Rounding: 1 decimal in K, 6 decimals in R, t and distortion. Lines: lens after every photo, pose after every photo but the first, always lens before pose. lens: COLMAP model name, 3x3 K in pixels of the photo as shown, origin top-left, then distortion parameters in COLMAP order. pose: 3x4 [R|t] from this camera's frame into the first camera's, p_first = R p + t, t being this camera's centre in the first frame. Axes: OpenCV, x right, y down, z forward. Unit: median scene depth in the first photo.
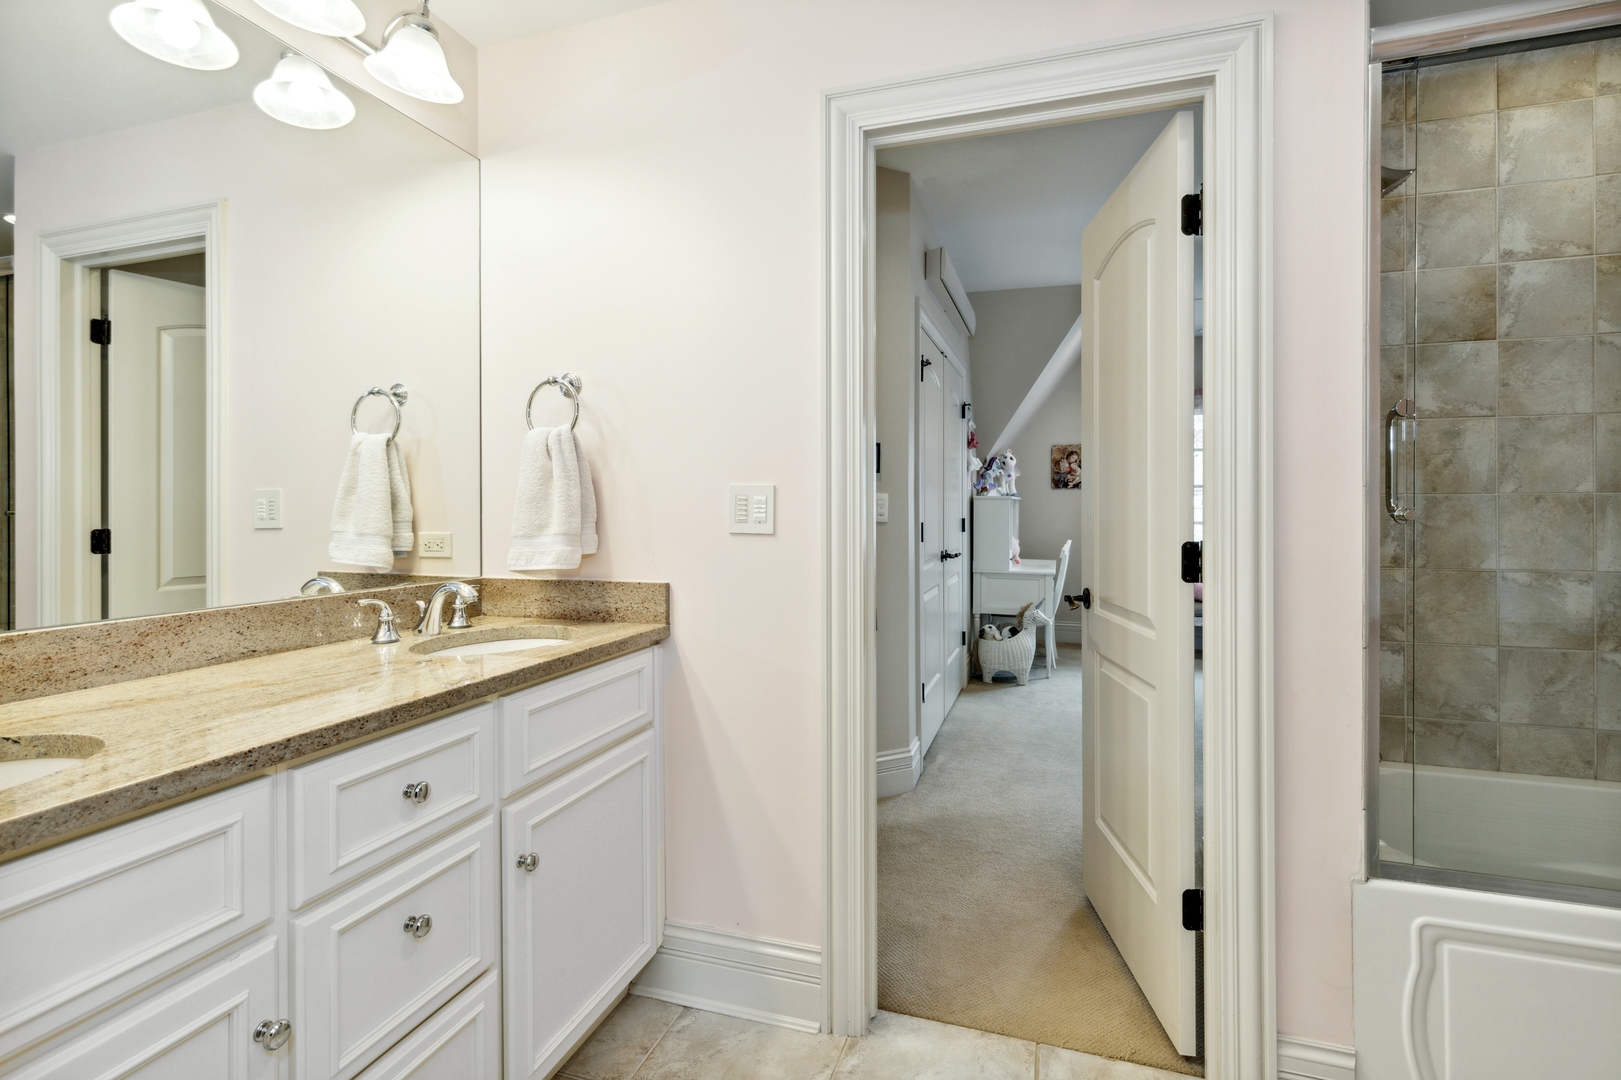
lens RADIAL K [[749.3, 0, 812.8], [0, 749.3, 512.6], [0, 0, 1]] dist [0.008280, -0.001079]
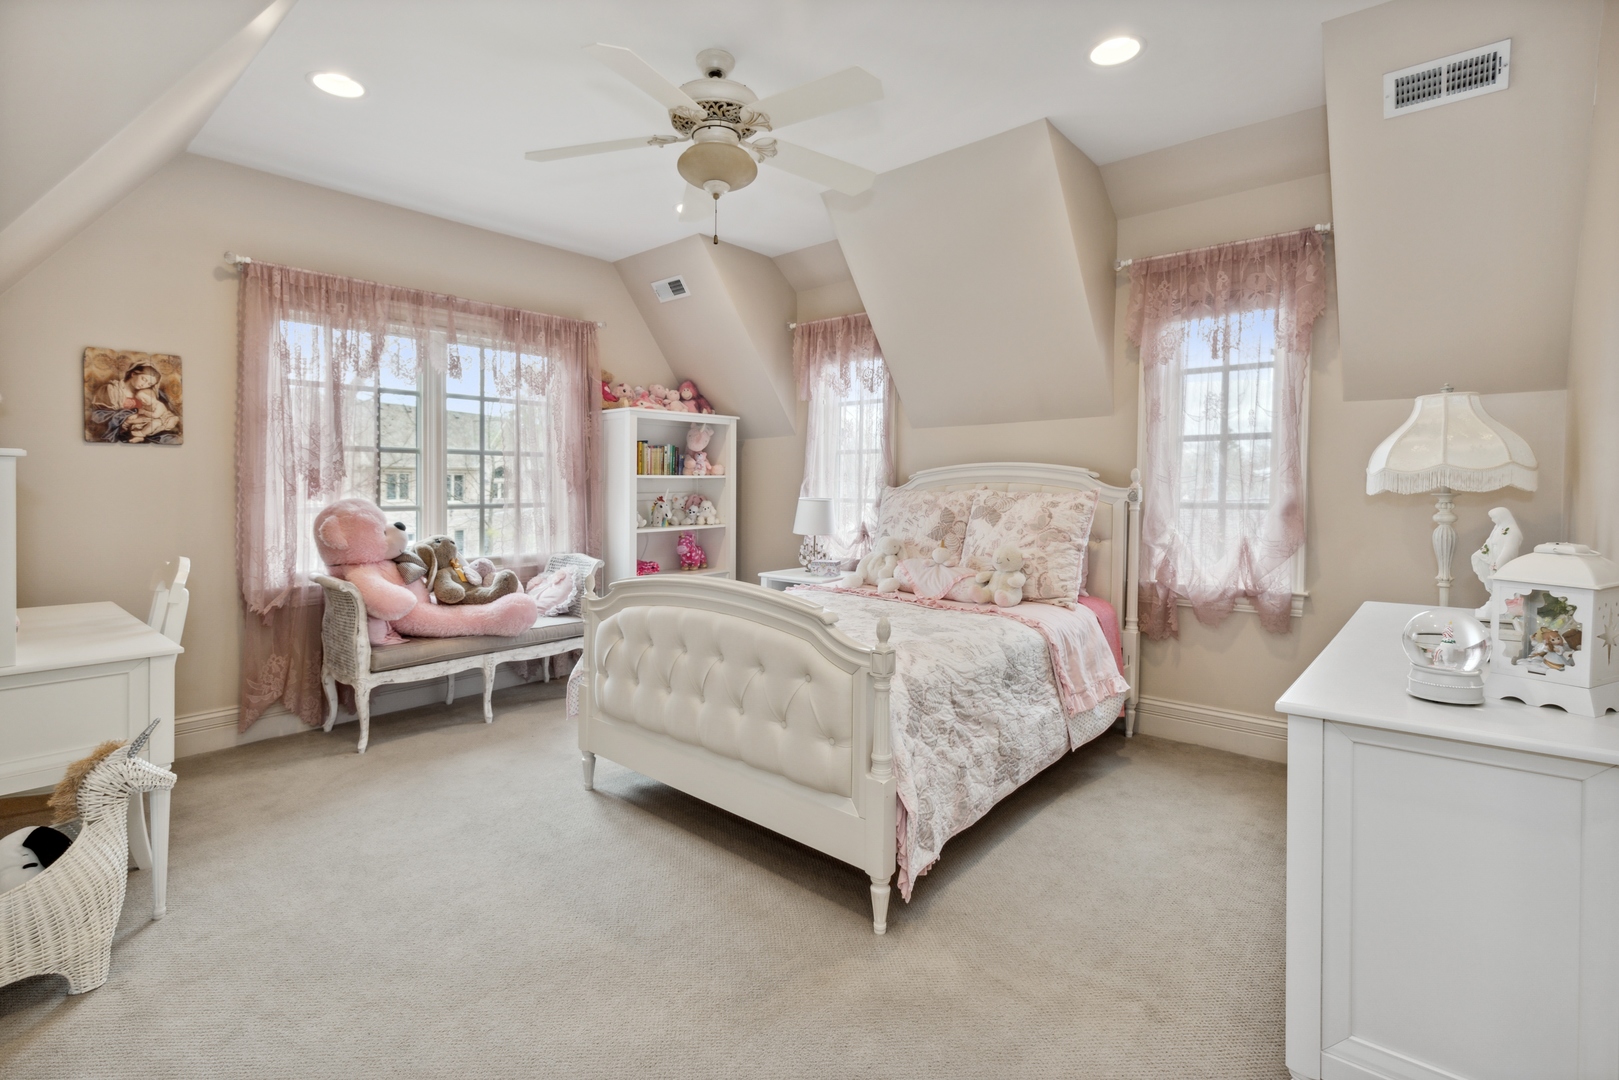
lens RADIAL K [[748.4, 0, 809.4], [0, 748.4, 524.7], [0, 0, 1]] dist [0.008280, -0.001079]
pose [[0.397497, -0.030979, 0.917080, 0.073143], [-0.003685, 0.999368, 0.035356, 0.000673], [-0.917596, -0.017433, 0.397132, 0.418459]]
